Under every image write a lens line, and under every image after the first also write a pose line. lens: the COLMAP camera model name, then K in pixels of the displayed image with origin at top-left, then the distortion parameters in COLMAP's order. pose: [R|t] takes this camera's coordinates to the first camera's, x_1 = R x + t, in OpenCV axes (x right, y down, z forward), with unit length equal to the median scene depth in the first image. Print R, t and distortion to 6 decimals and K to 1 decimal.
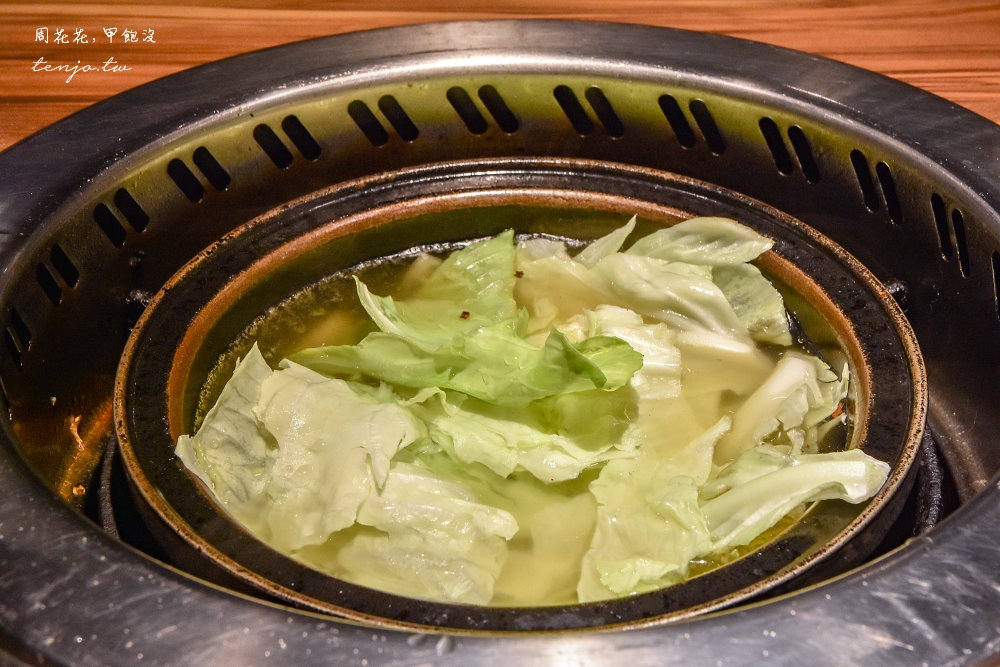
lens RADIAL K [[2129.9, 0, 496.3], [0, 2129.9, 332.3], [0, 0, 1]] dist [0.188056, 0.000000]
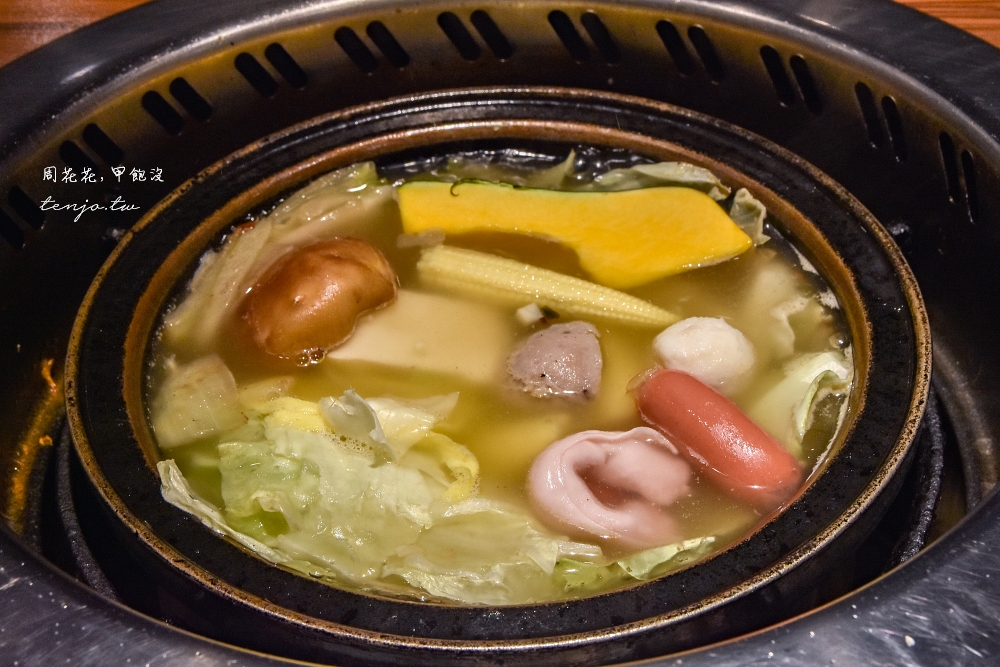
lens RADIAL K [[1783.6, 0, 500.4], [0, 1783.6, 329.7], [0, 0, 1]] dist [0.070082, 0.000000]
pose [[0.999332, 0.004277, -0.036305, 0.039533], [-0.001233, 0.996510, 0.083466, -0.043957], [0.036536, -0.083365, 0.995849, 0.206579]]
